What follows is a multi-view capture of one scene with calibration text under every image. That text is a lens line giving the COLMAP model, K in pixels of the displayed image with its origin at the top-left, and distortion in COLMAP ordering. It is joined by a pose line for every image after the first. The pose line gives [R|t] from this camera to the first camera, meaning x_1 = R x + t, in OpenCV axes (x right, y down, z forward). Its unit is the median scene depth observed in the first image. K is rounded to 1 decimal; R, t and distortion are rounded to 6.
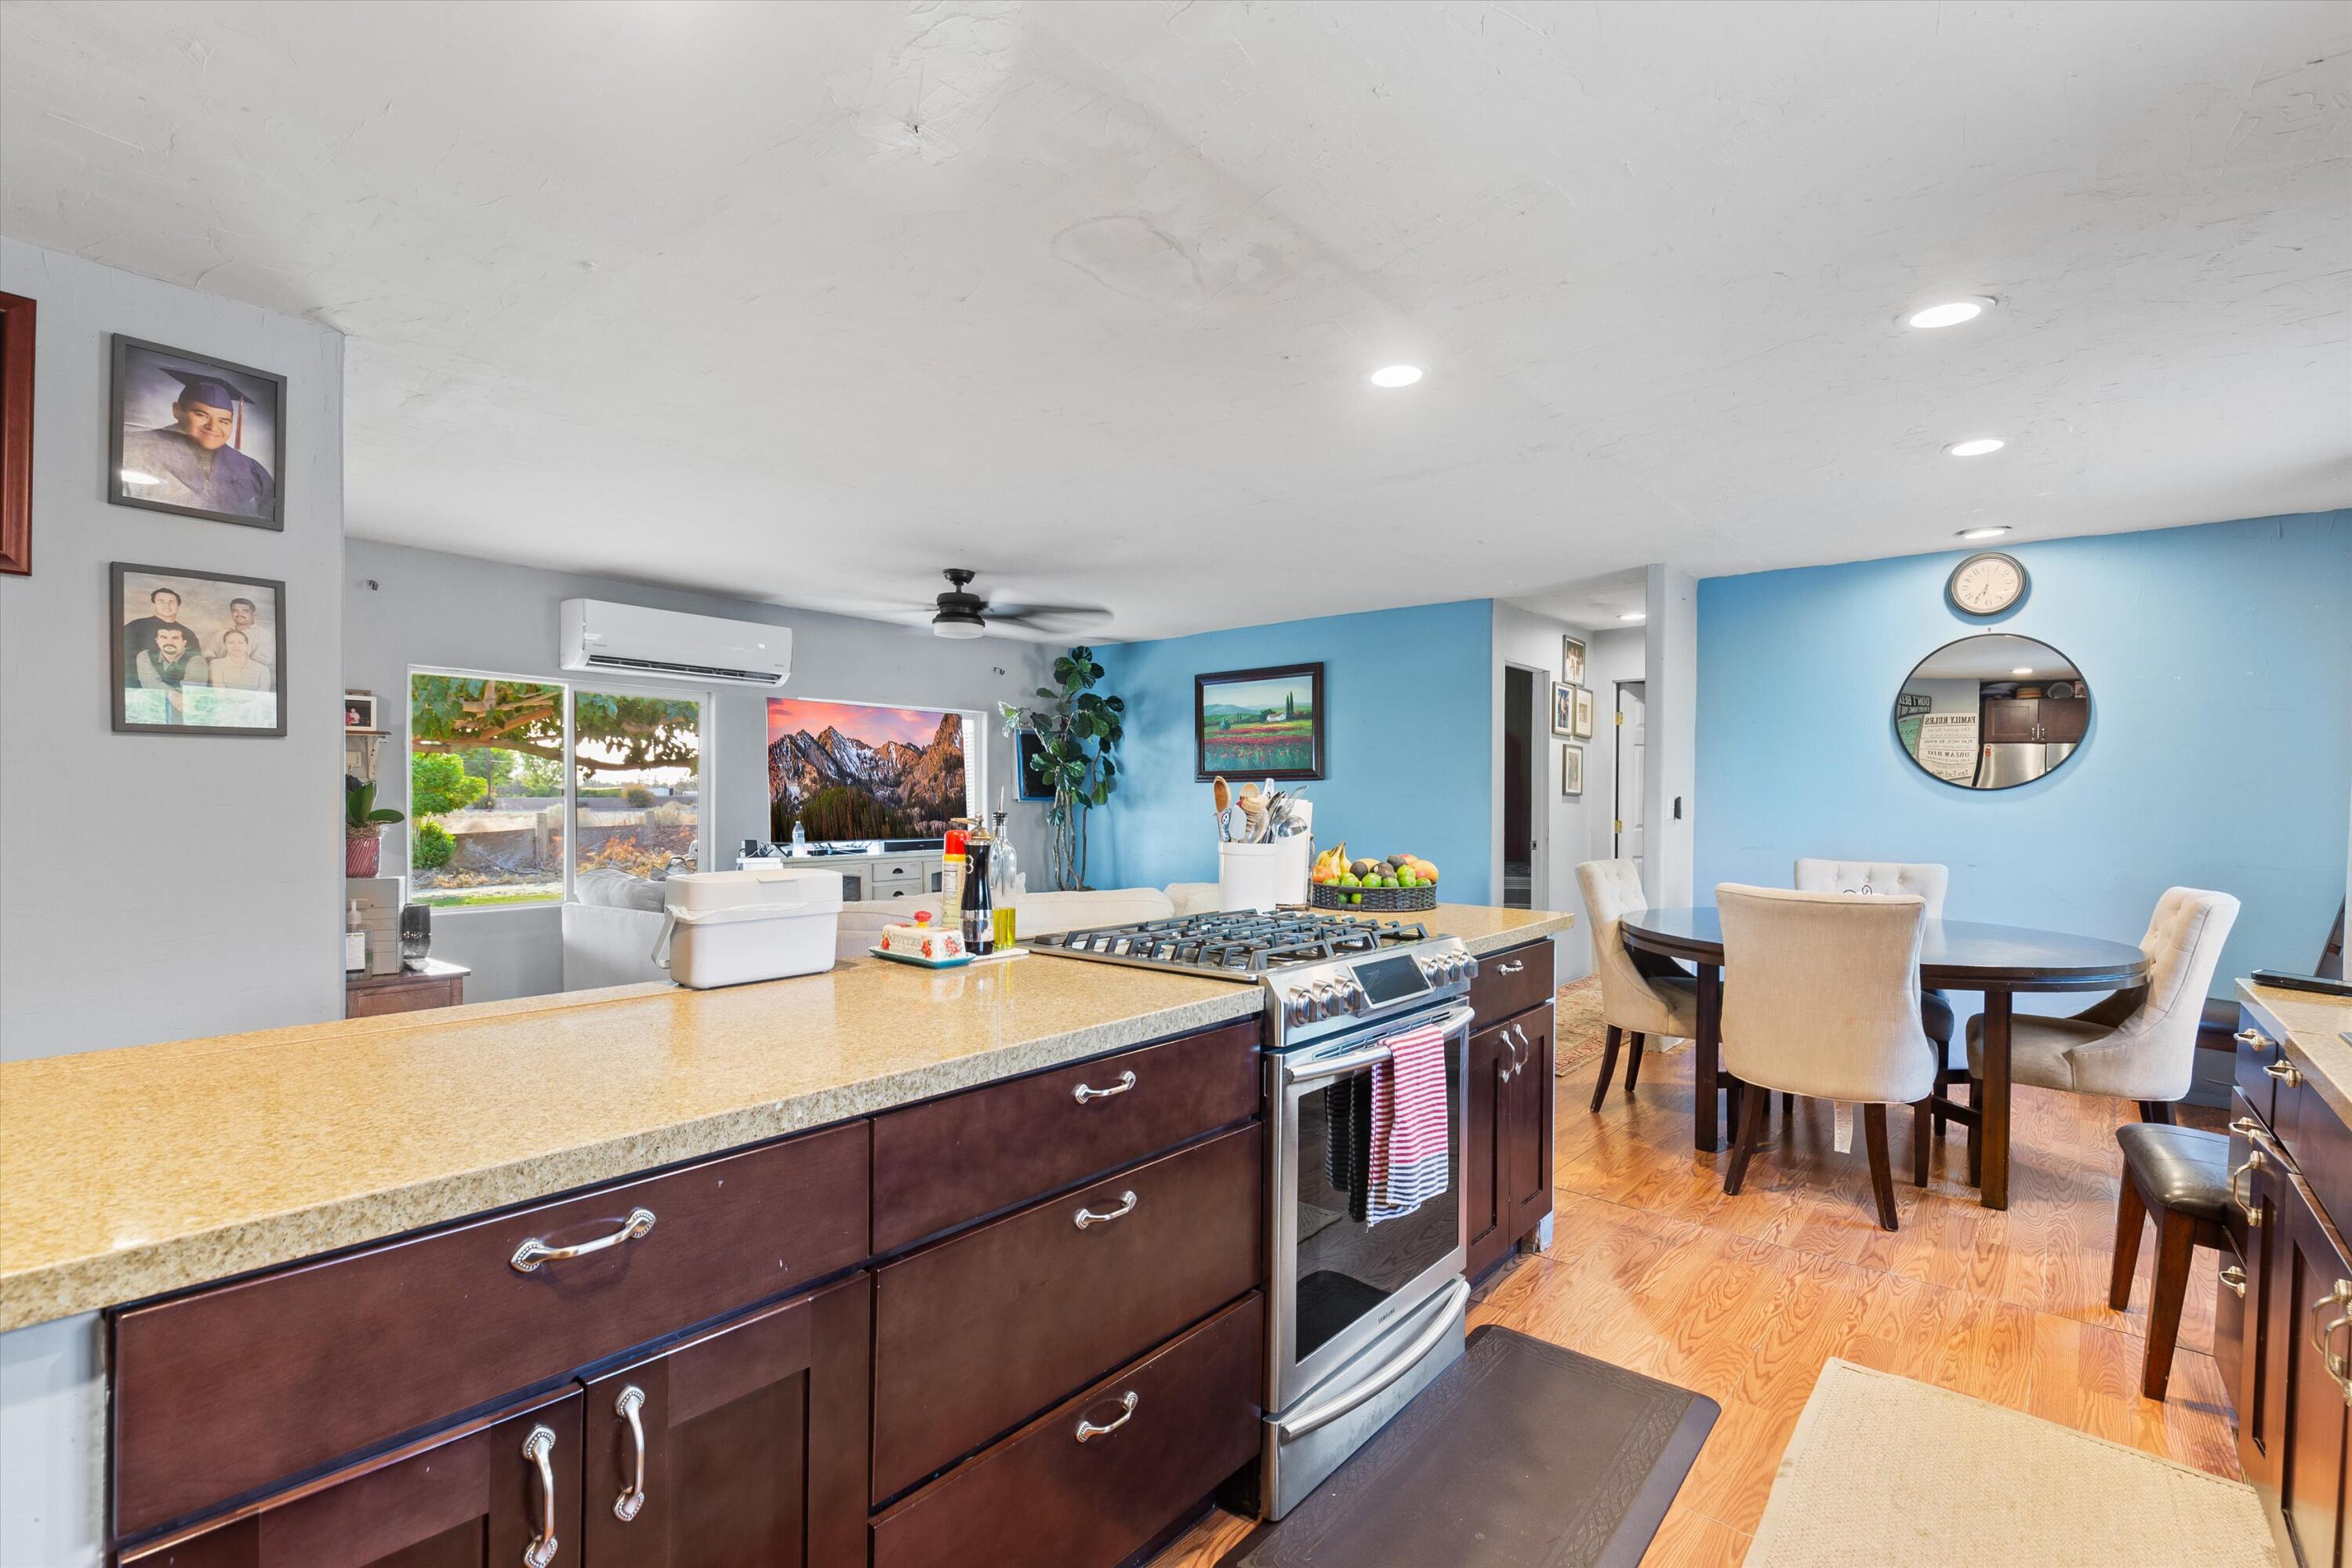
lens RADIAL K [[1070.1, 0, 1169.0], [0, 1070.1, 793.0], [0, 0, 1]] dist [0.001684, 0.000288]
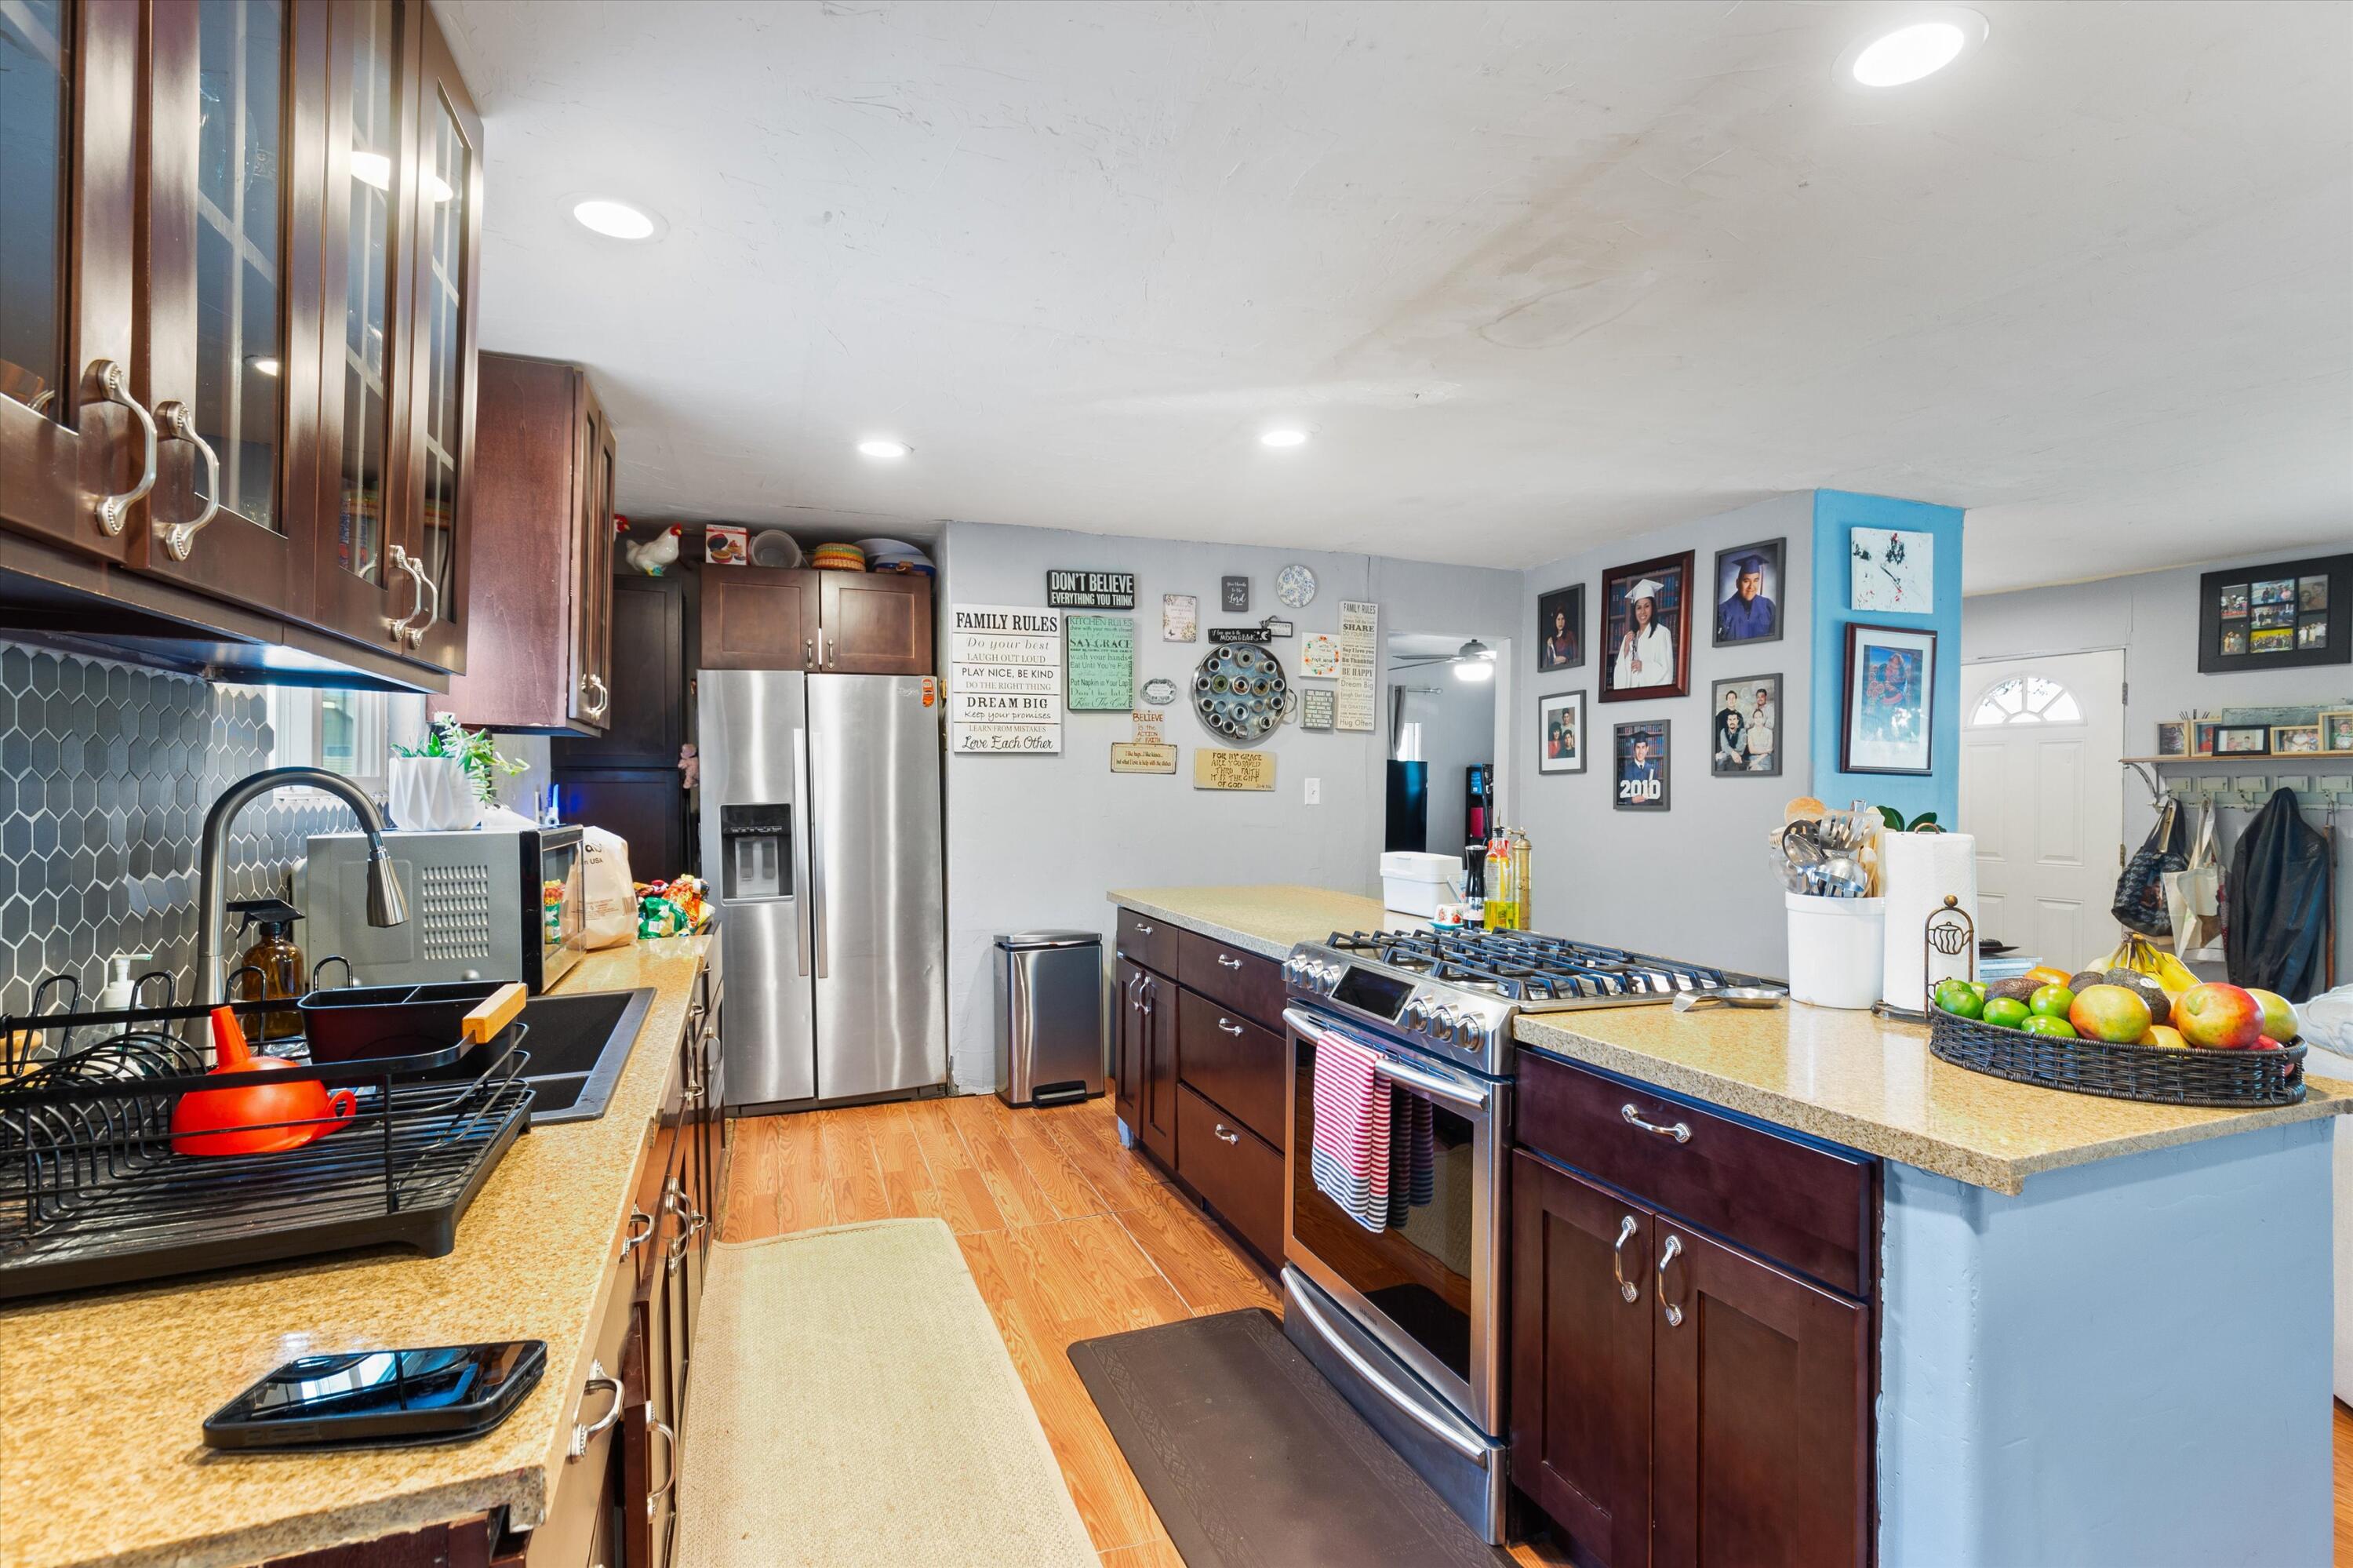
lens RADIAL K [[1070.6, 0, 1170.6], [0, 1070.6, 778.3], [0, 0, 1]] dist [0.001684, 0.000288]
pose [[-0.488937, -0.026186, -0.871926, 0.950033], [-0.030347, 0.999455, -0.012998, -0.003930], [0.871791, 0.020105, -0.489466, 1.043530]]
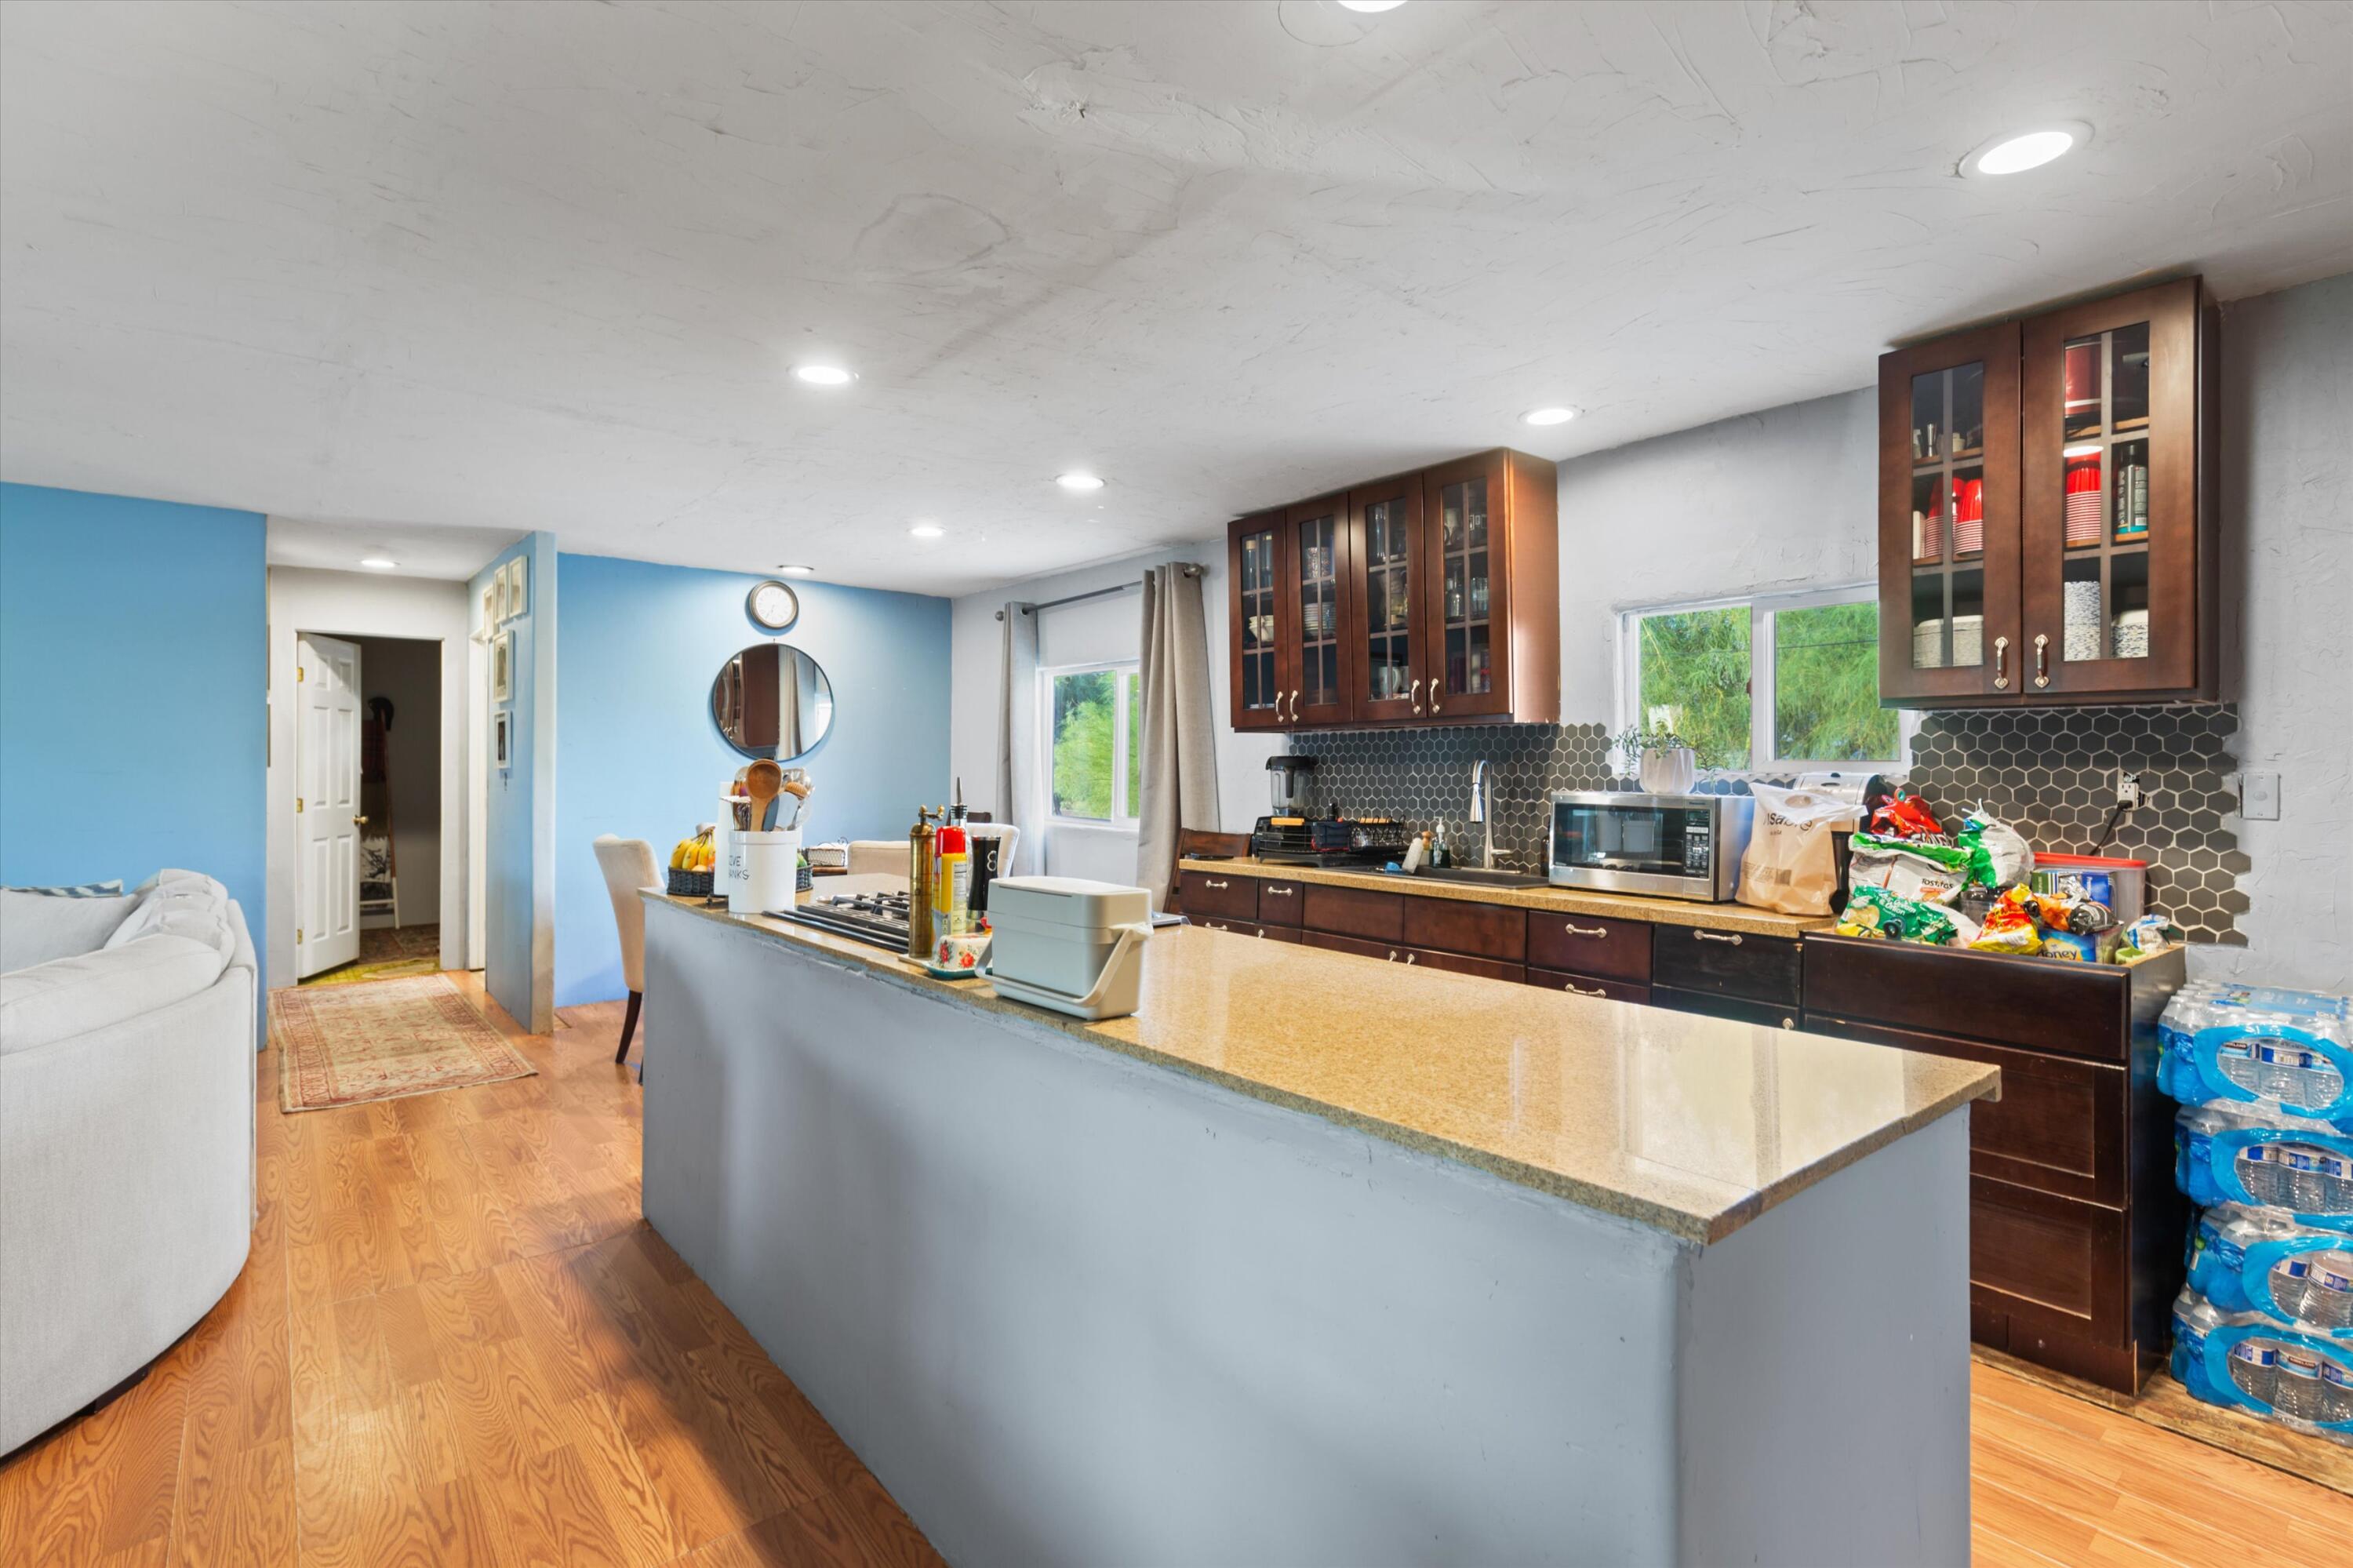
lens RADIAL K [[1070.6, 0, 1175.1], [0, 1070.6, 783.0], [0, 0, 1]] dist [0.001684, 0.000288]
pose [[0.177772, -0.018295, 0.983902, -0.902073], [0.004854, 0.999831, 0.017714, 0.013597], [-0.984060, 0.001626, 0.177831, 0.504123]]
